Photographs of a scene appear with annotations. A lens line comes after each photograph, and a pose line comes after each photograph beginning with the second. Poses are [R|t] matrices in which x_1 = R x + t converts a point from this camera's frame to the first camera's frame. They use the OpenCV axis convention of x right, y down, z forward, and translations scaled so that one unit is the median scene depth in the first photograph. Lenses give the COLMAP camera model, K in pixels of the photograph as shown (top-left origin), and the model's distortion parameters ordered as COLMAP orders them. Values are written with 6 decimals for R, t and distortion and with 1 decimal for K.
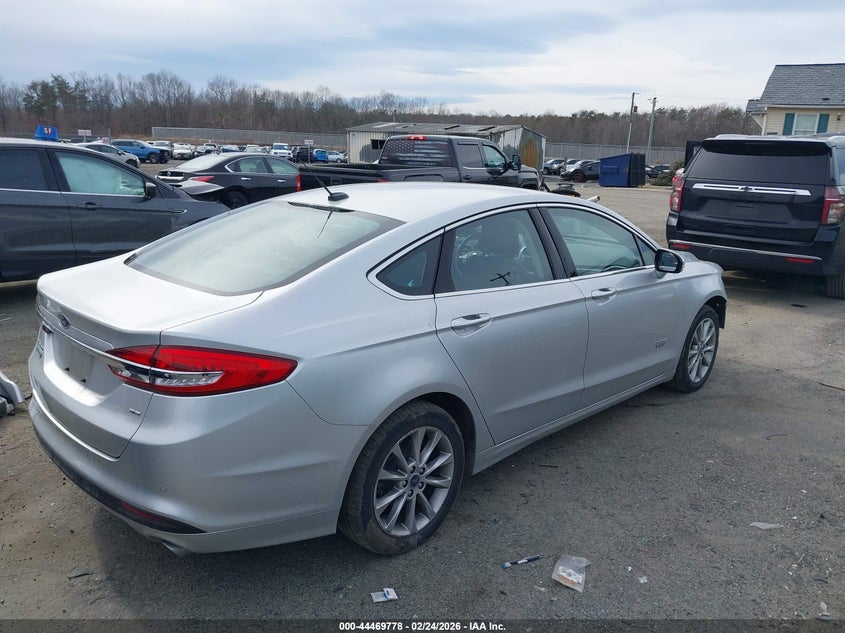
lens RADIAL K [[693.2, 0, 423.4], [0, 693.2, 316.5], [0, 0, 1]] dist [-0.001139, -0.001910]
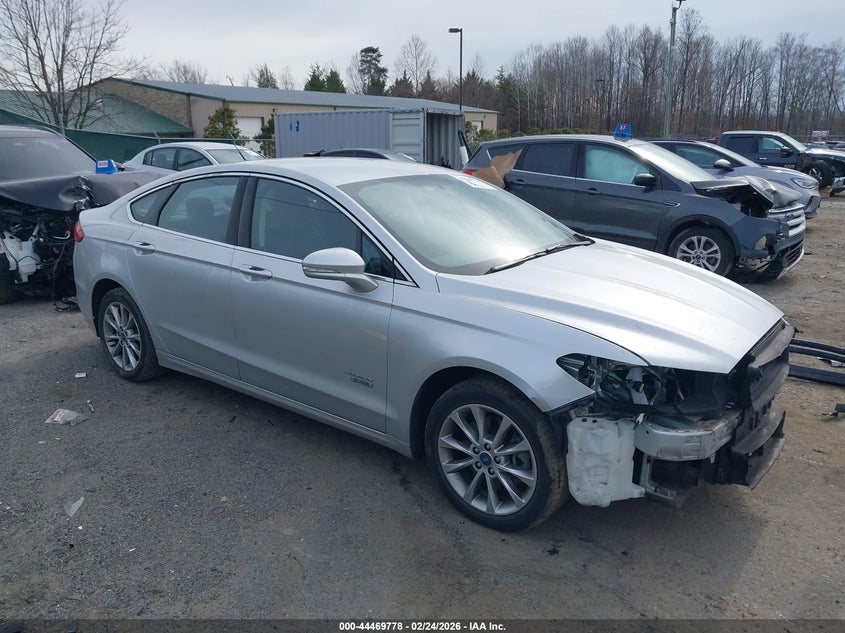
lens RADIAL K [[693.2, 0, 423.4], [0, 693.2, 316.5], [0, 0, 1]] dist [-0.001139, -0.001910]
pose [[0.092898, 0.221469, -0.970732, 0.951863], [-0.239327, 0.951332, 0.194140, -0.167153], [0.966485, 0.214287, 0.141380, 0.863690]]
